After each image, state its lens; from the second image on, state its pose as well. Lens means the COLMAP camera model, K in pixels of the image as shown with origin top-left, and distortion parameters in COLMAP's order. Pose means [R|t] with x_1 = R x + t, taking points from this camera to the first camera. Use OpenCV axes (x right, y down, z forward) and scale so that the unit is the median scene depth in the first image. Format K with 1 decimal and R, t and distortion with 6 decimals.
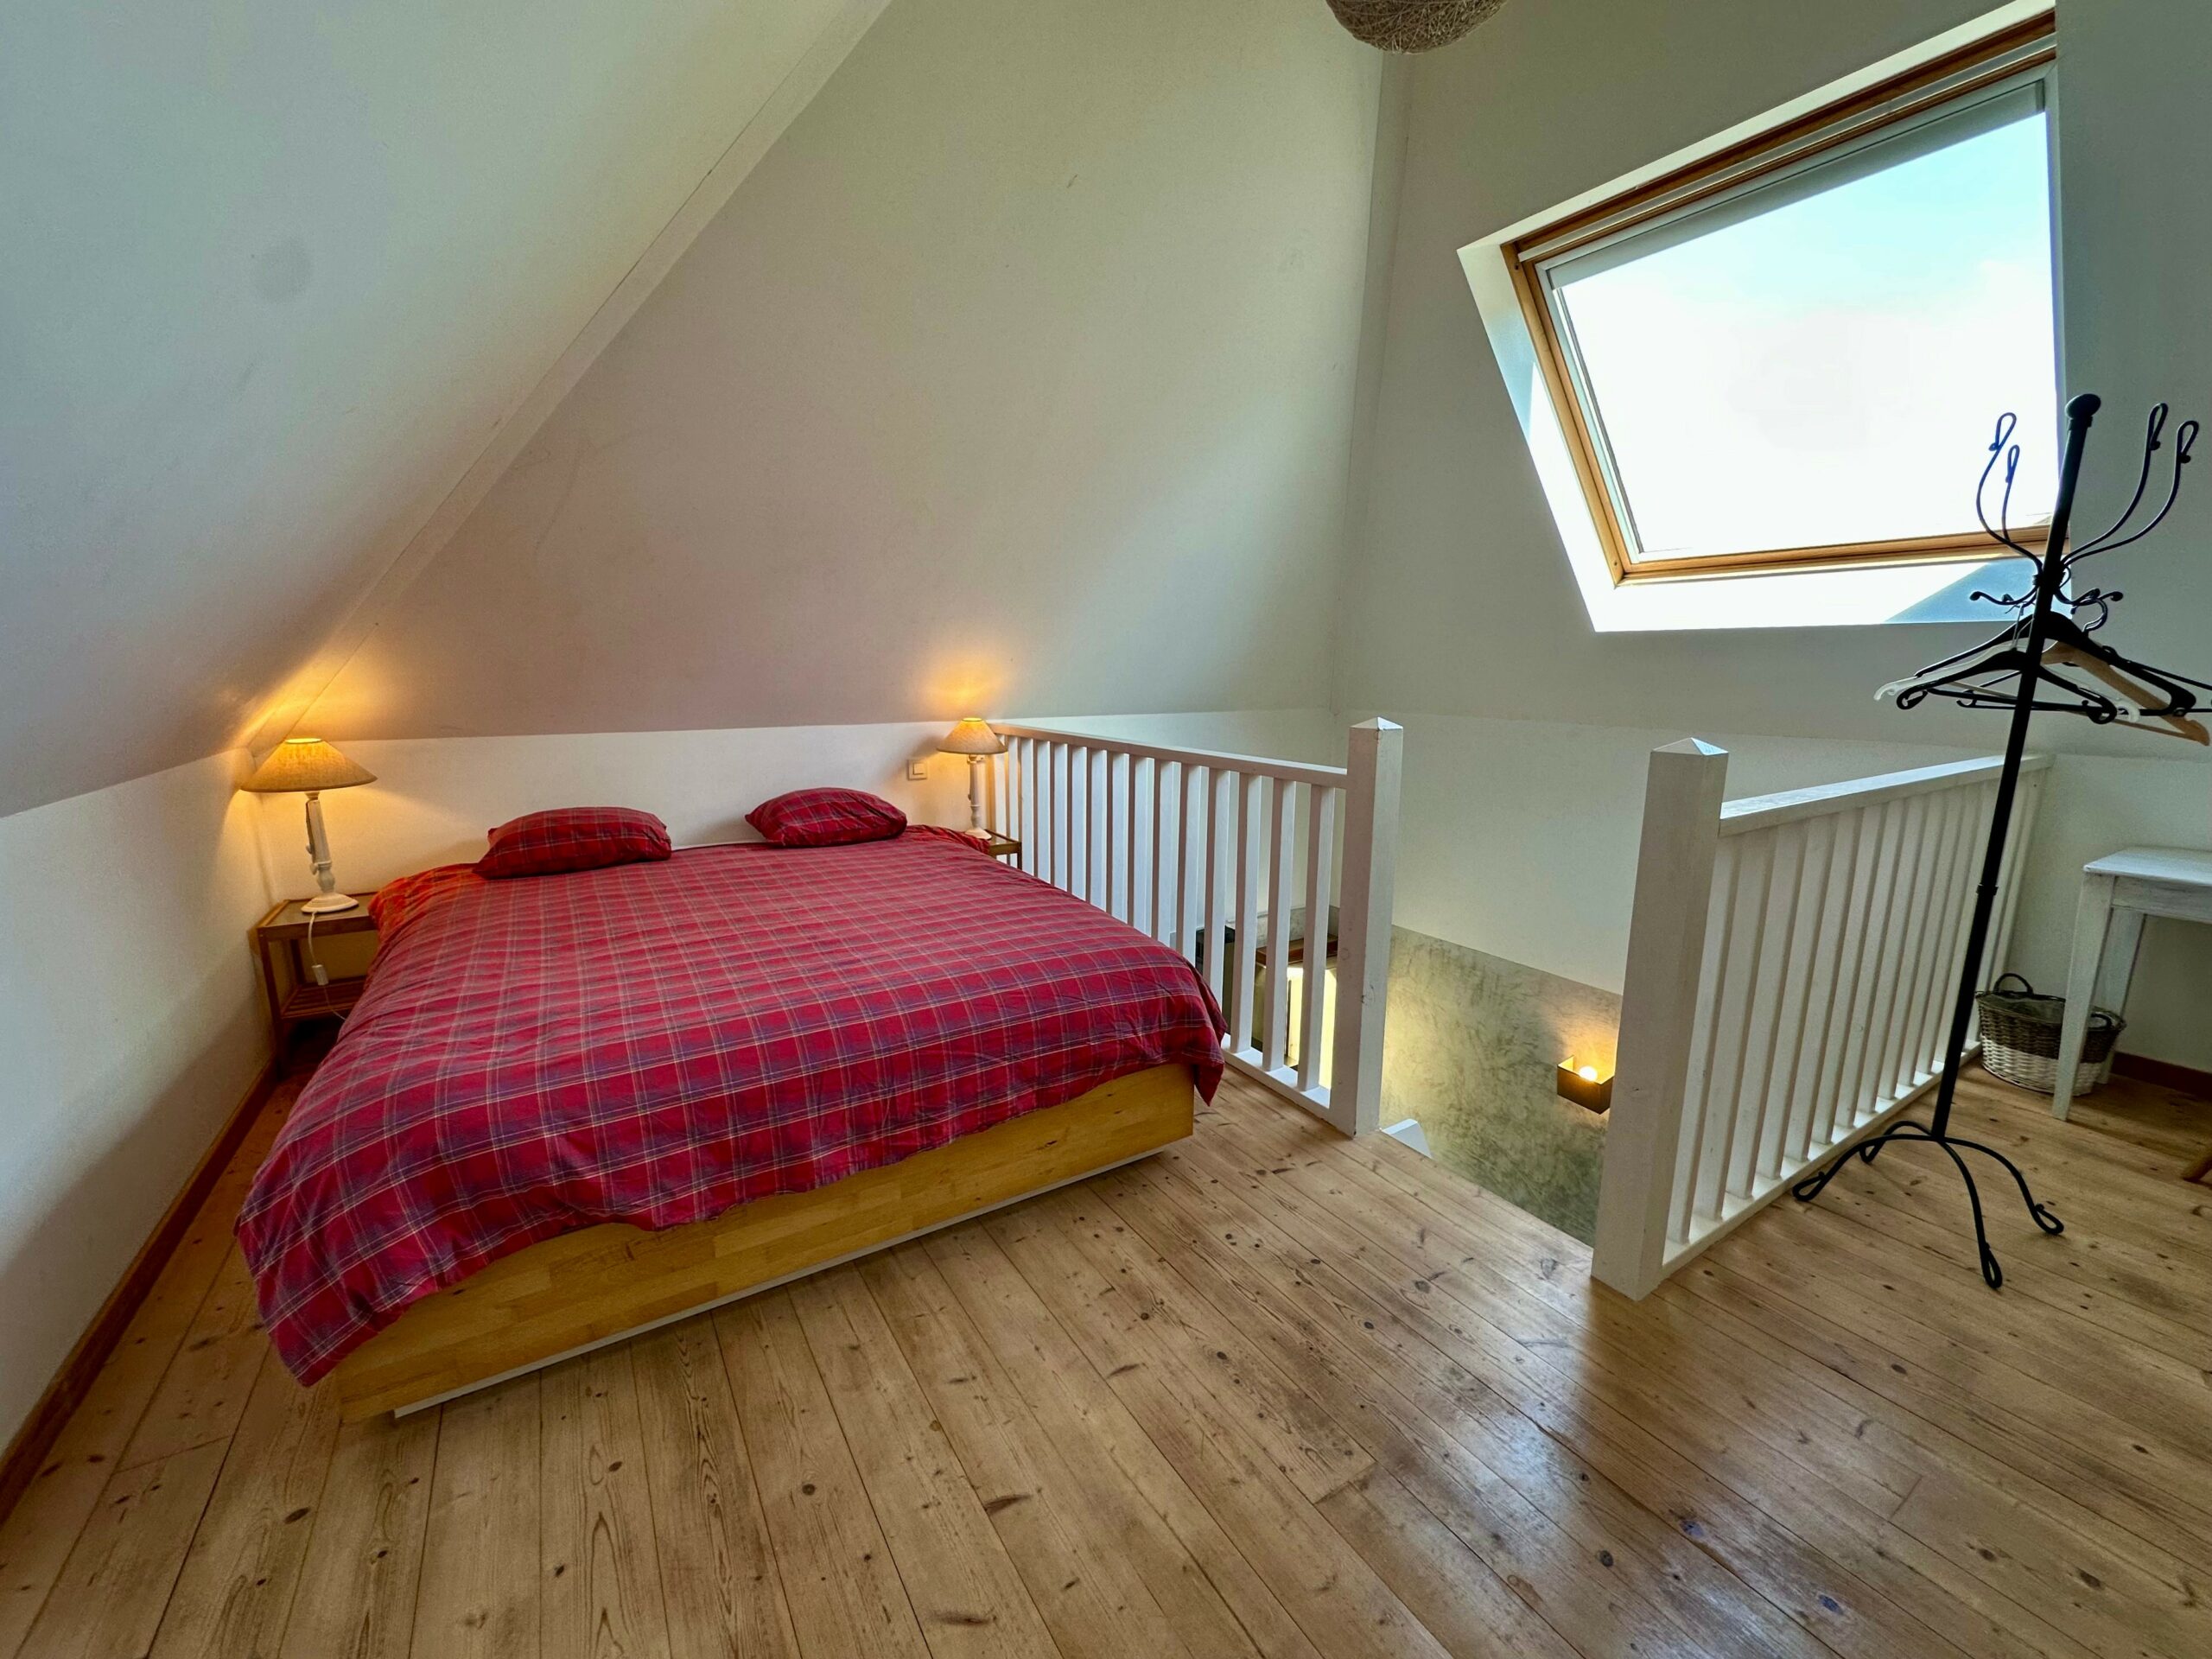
lens RADIAL K [[880.5, 0, 1106.0], [0, 880.5, 829.5], [0, 0, 1]] dist [-0.019669, 0.007284]
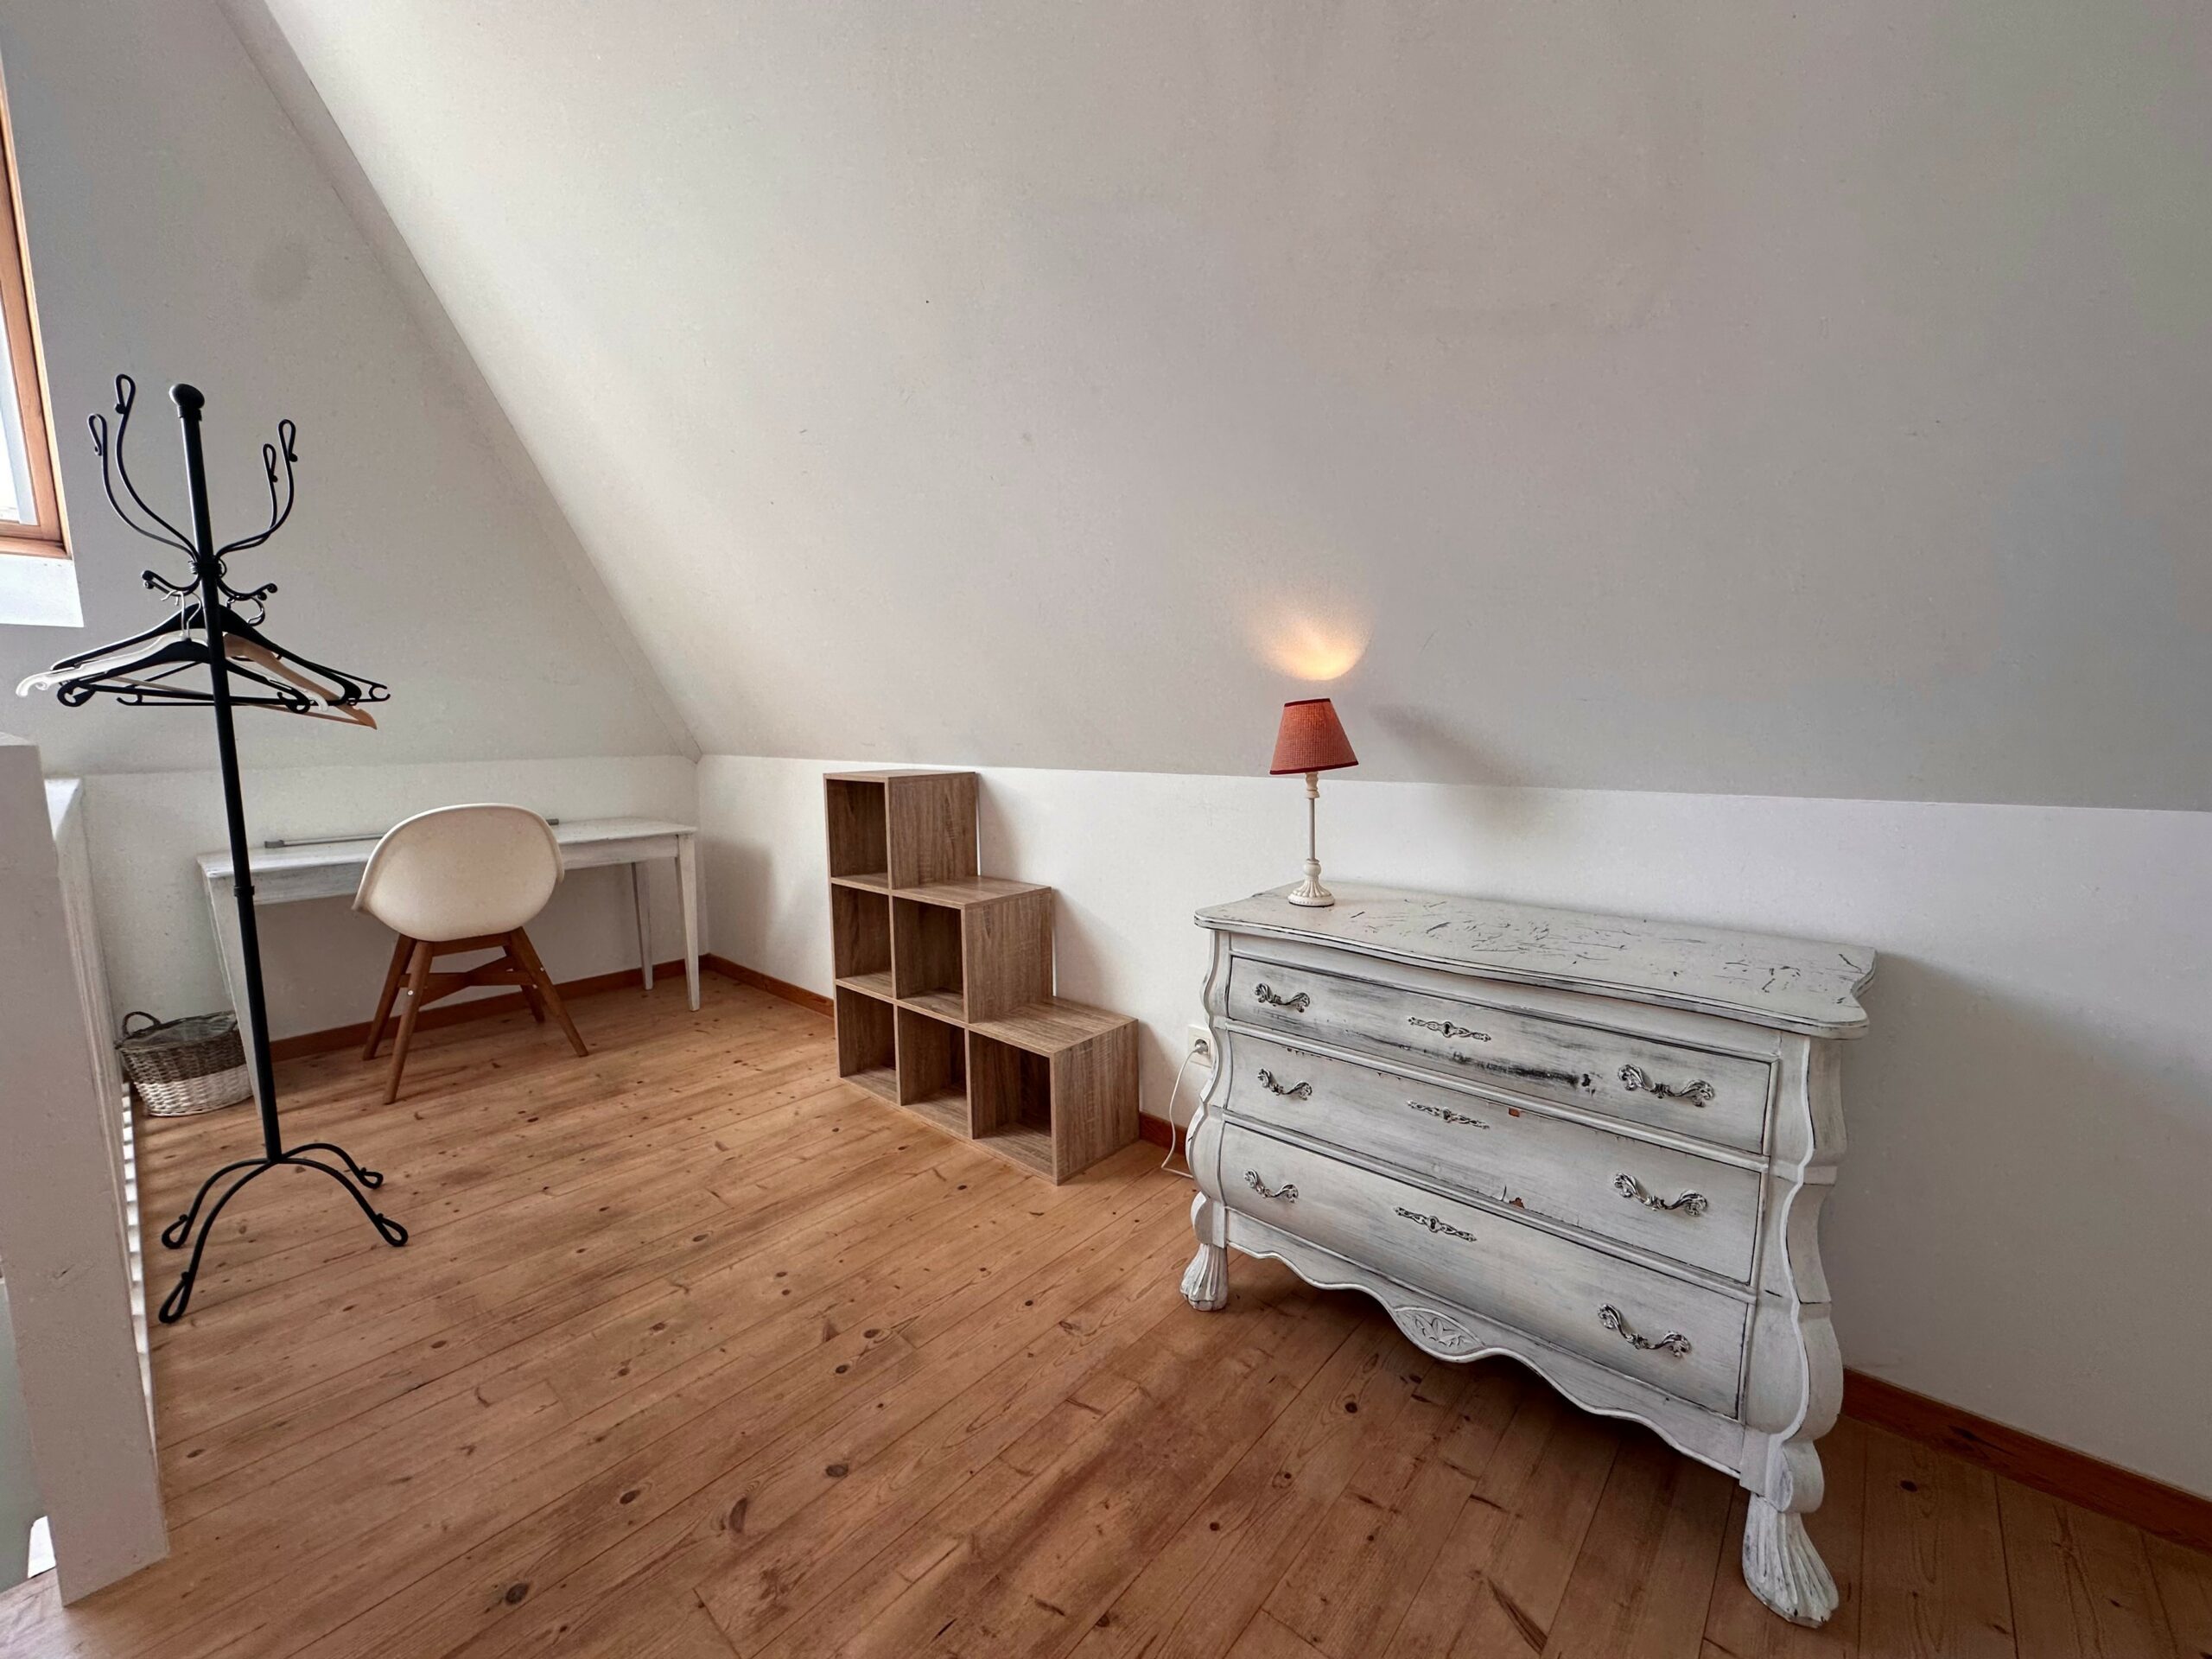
lens RADIAL K [[880.5, 0, 1106.0], [0, 880.5, 829.5], [0, 0, 1]] dist [-0.019669, 0.007284]
pose [[-0.282550, -0.114620, 0.952380, -0.167744], [0.180463, 0.968756, 0.170131, 0.011820], [-0.942124, 0.219940, -0.253037, 0.347654]]
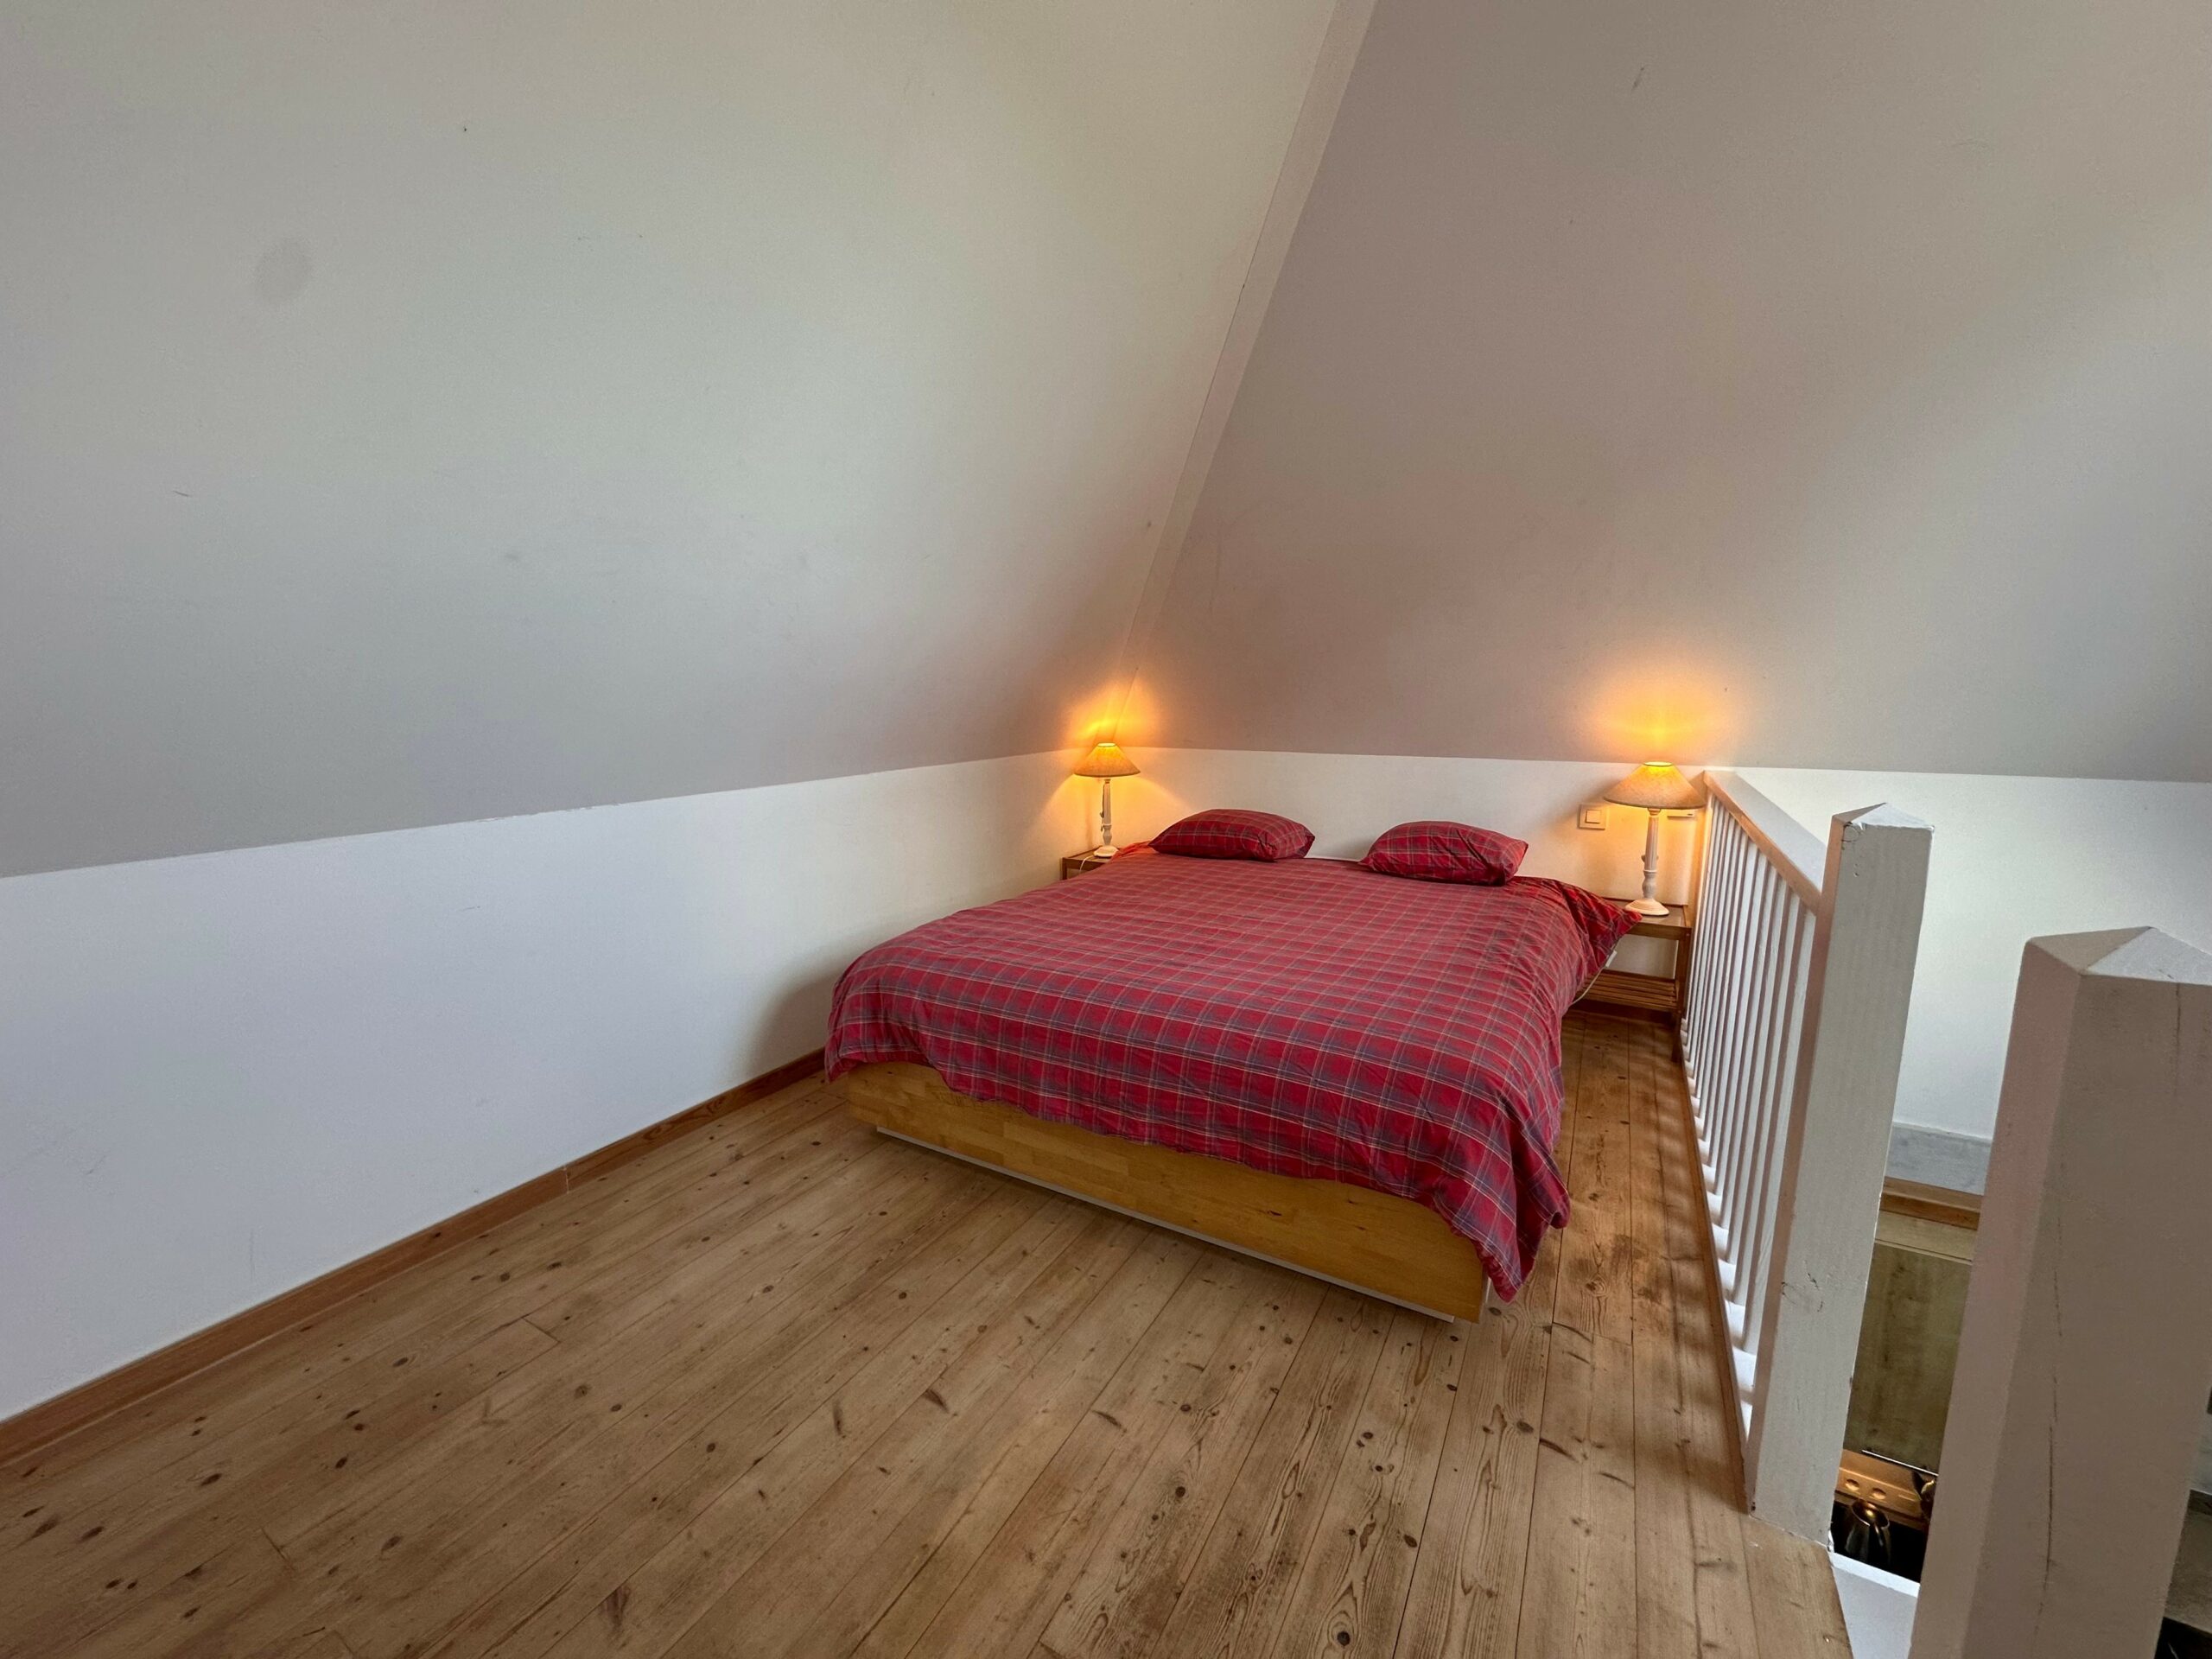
lens RADIAL K [[880.5, 0, 1106.0], [0, 880.5, 829.5], [0, 0, 1]] dist [-0.019669, 0.007284]
pose [[0.467561, 0.136469, -0.873363, 0.663008], [-0.159581, 0.984809, 0.068450, -0.086380], [0.869437, 0.107367, 0.482236, 0.379750]]
